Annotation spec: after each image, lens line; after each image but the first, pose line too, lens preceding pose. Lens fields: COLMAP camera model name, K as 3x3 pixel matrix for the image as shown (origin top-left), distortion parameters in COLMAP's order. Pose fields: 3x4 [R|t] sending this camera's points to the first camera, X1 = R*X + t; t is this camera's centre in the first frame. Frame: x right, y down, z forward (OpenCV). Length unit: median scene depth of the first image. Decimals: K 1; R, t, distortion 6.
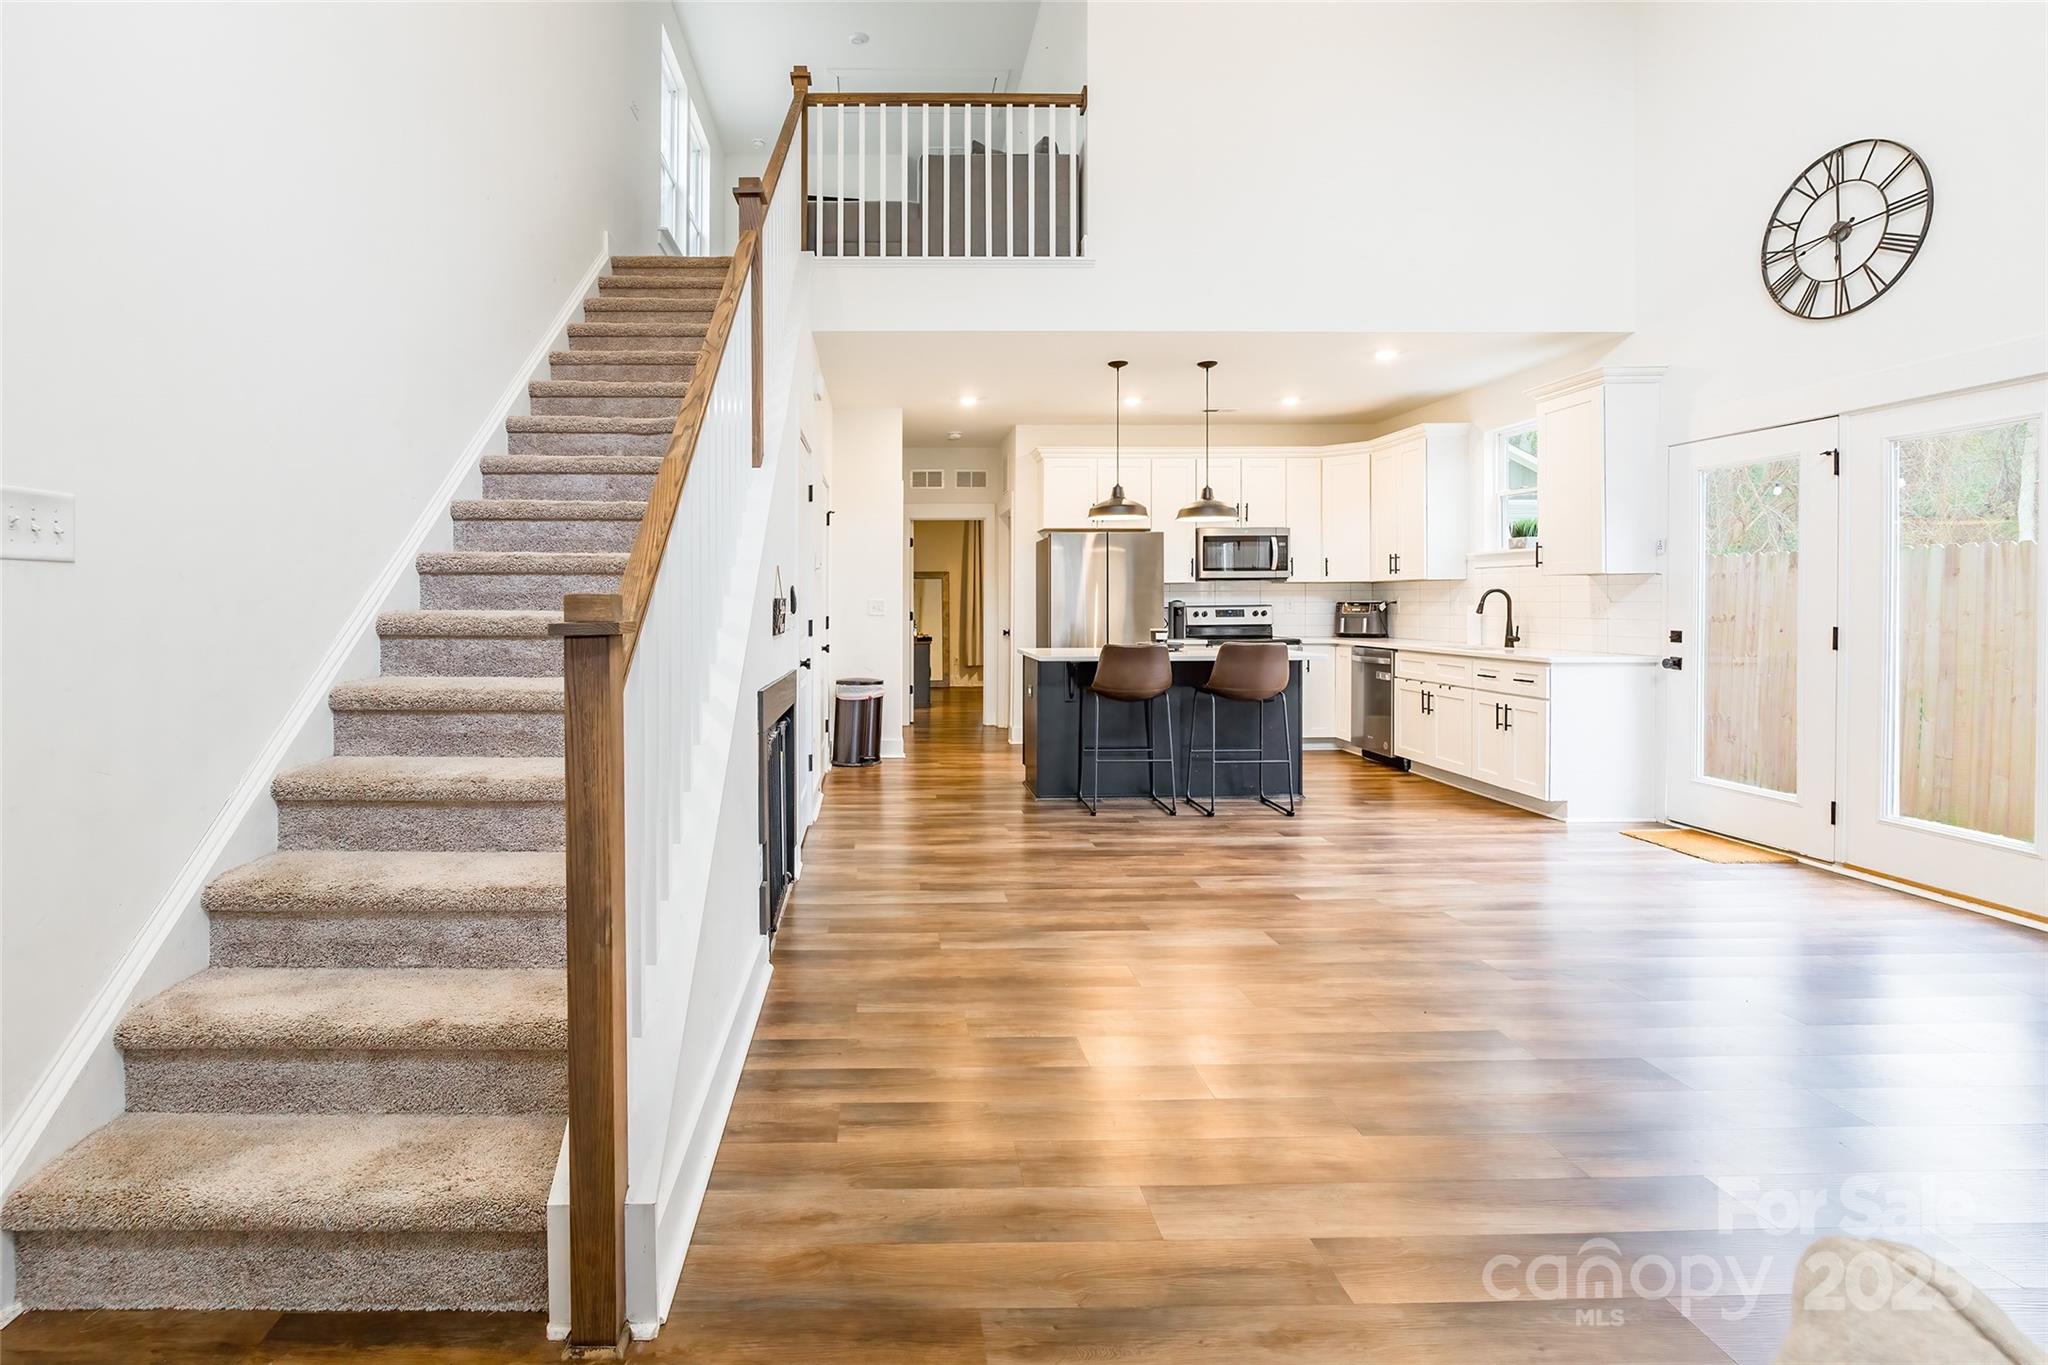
lens RADIAL K [[986.7, 0, 895.6], [0, 986.7, 596.1], [0, 0, 1]] dist [-0.000348, 0.000770]
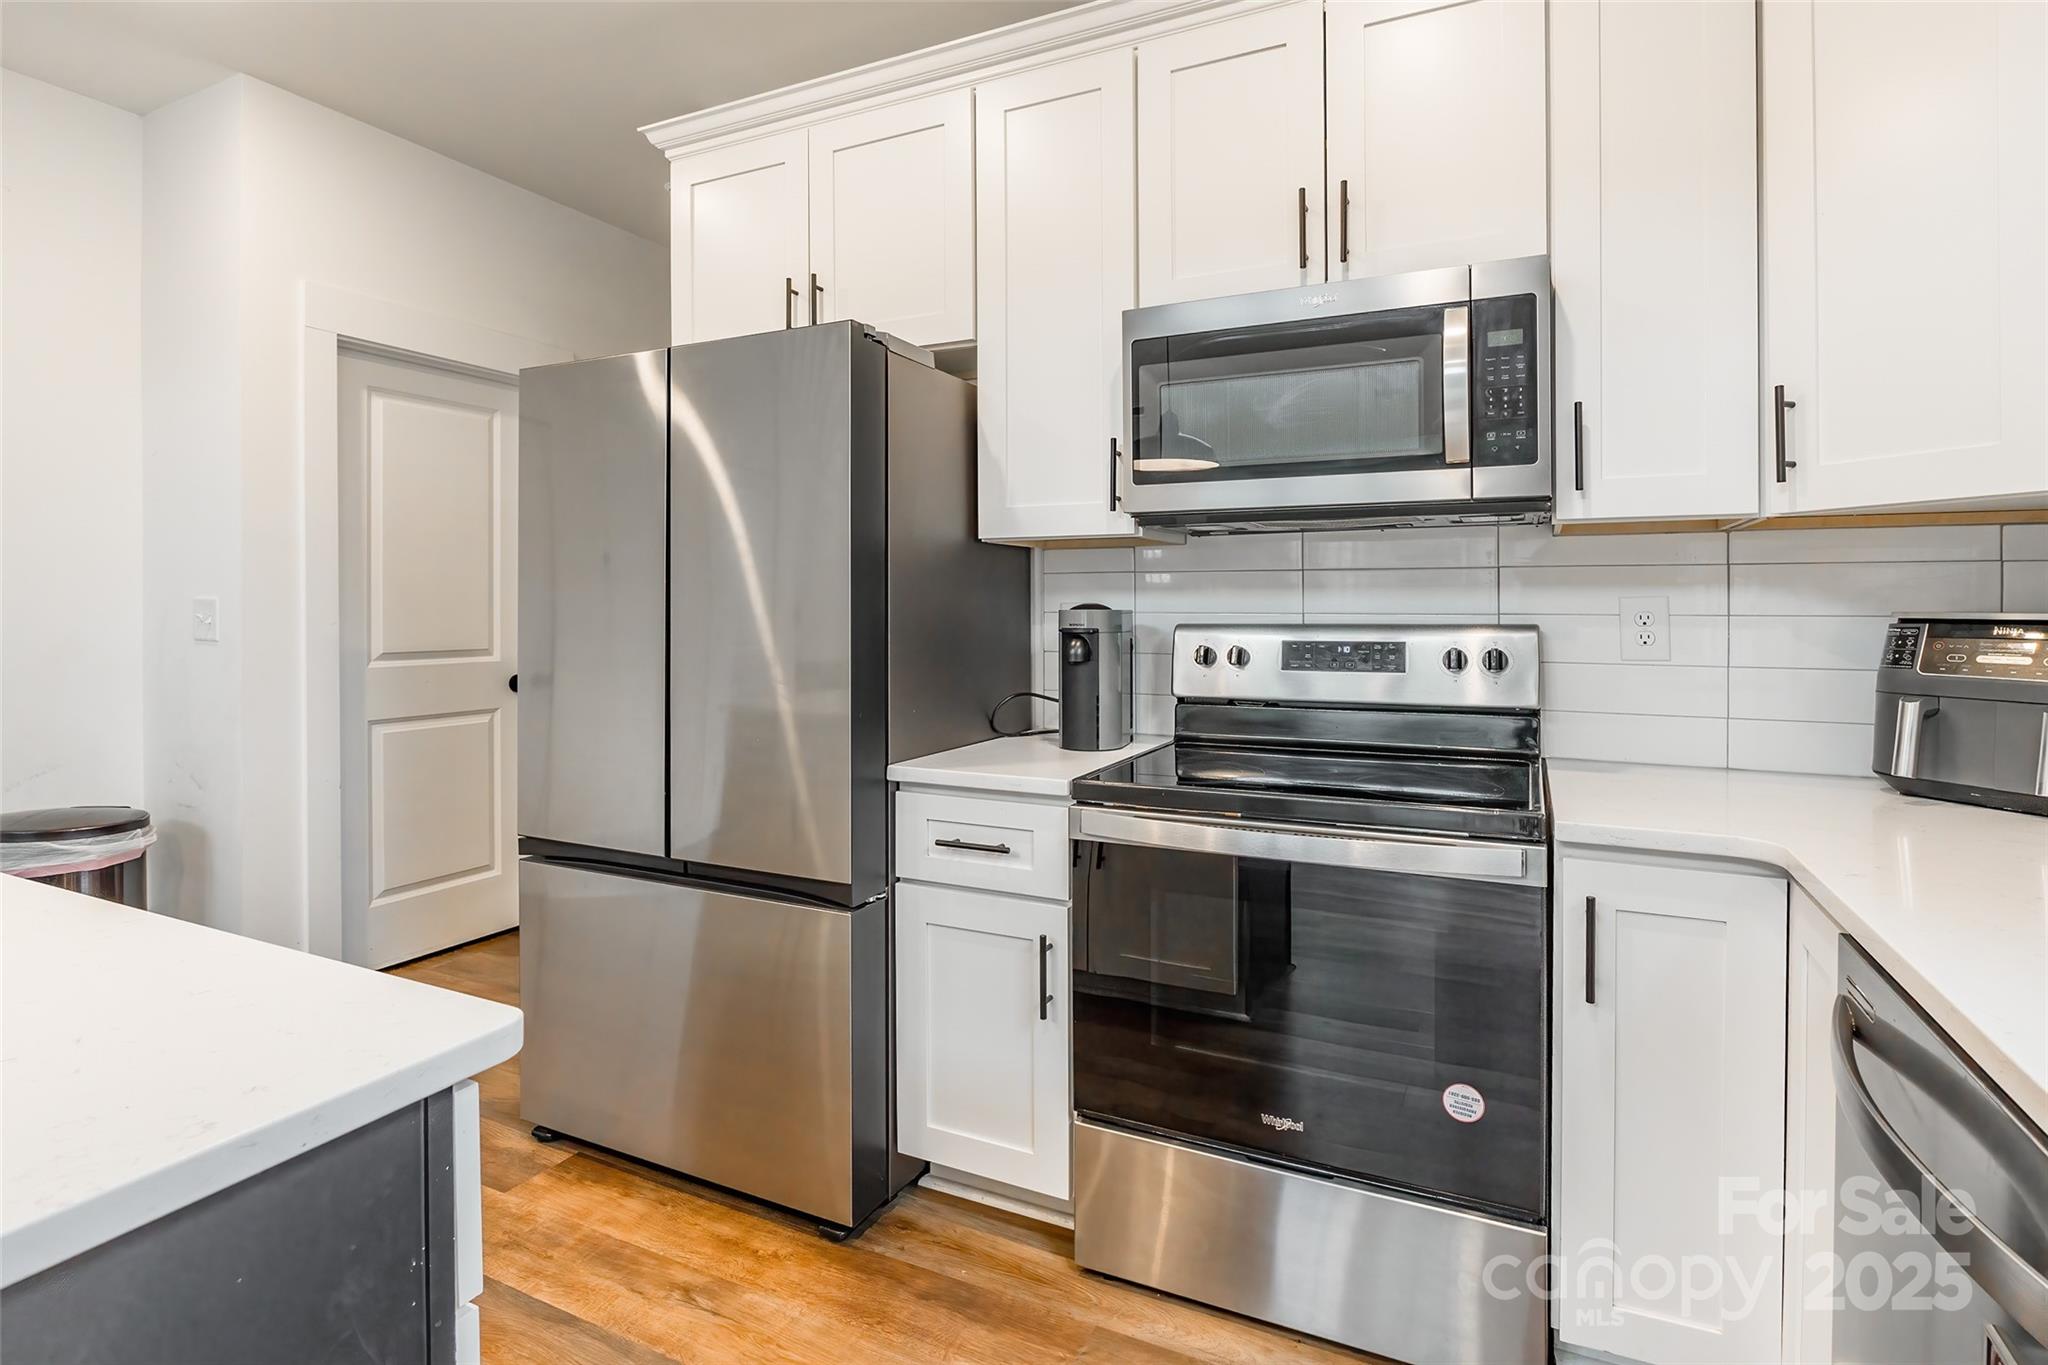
lens RADIAL K [[1033.5, 0, 967.4], [0, 1033.5, 600.2], [0, 0, 1]] dist [-0.018313, -0.000265]
pose [[0.870659, 0.003859, -0.491872, 0.486050], [-0.001206, 0.999983, 0.005710, 0.002374], [0.491886, -0.004378, 0.870649, 0.920616]]
